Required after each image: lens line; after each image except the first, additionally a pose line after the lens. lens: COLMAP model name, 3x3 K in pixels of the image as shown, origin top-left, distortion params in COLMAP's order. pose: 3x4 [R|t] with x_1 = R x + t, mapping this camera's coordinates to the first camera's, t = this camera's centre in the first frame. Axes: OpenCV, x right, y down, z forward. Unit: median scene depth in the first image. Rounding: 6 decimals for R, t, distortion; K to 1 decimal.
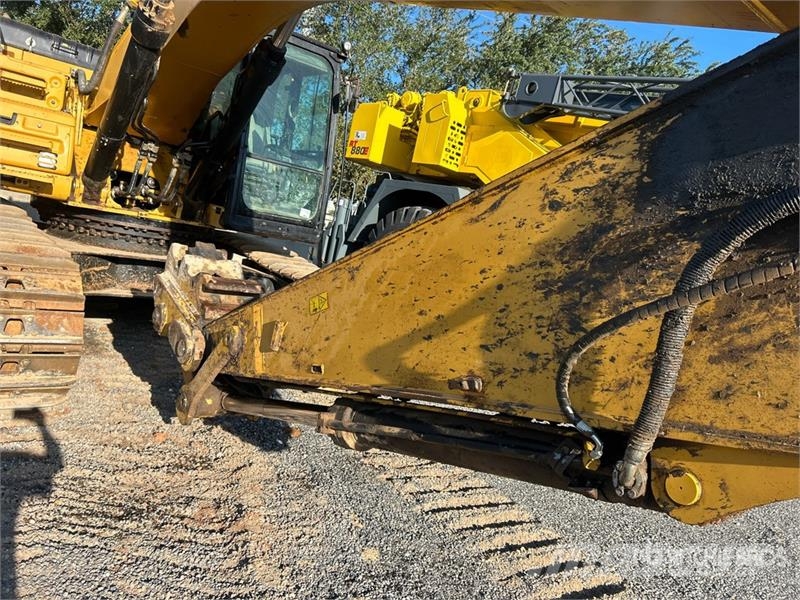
lens RADIAL K [[600.0, 0, 400.0], [0, 600.0, 300.0], [0, 0, 1]] dist [0.046823, -0.056444]
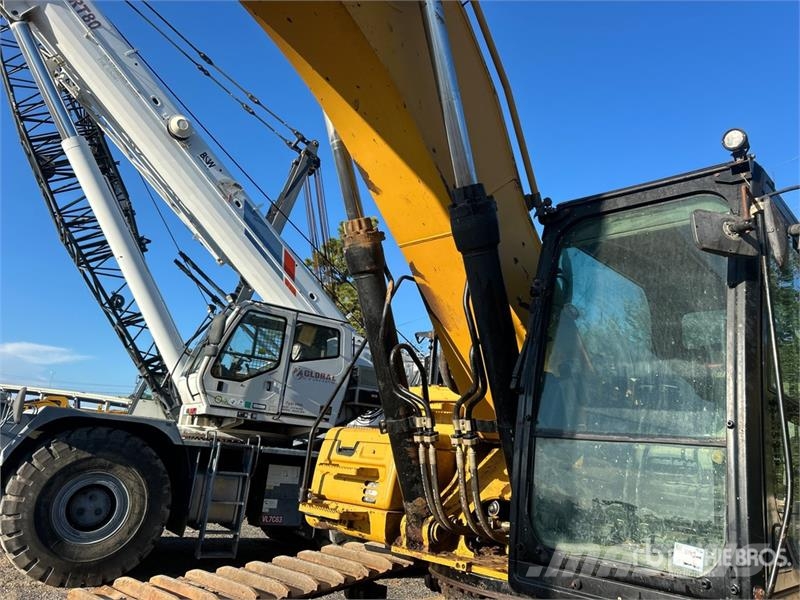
lens RADIAL K [[589.5, 0, 433.7], [0, 589.5, 303.7], [0, 0, 1]] dist [0.020853, -0.050520]
pose [[0.183534, -0.419687, -0.888919, 0.213028], [-0.173481, 0.876258, -0.449528, -0.095888], [0.967584, 0.236715, 0.088015, 0.828421]]
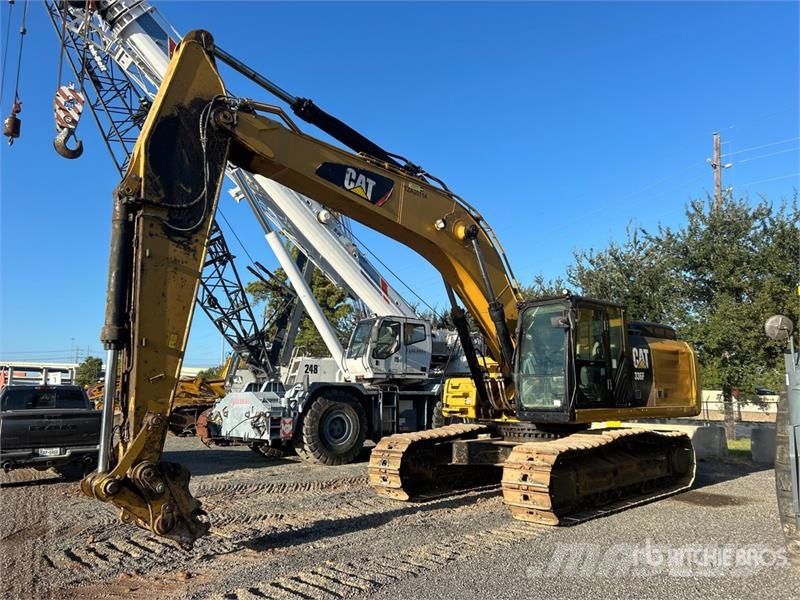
lens RADIAL K [[595.8, 0, 409.0], [0, 595.8, 300.8], [0, 0, 1]] dist [0.044654, -0.046316]
pose [[0.225321, -0.339014, -0.913400, 1.450181], [-0.067497, 0.929824, -0.361761, 0.257337], [0.971944, 0.143164, 0.186627, 0.069805]]
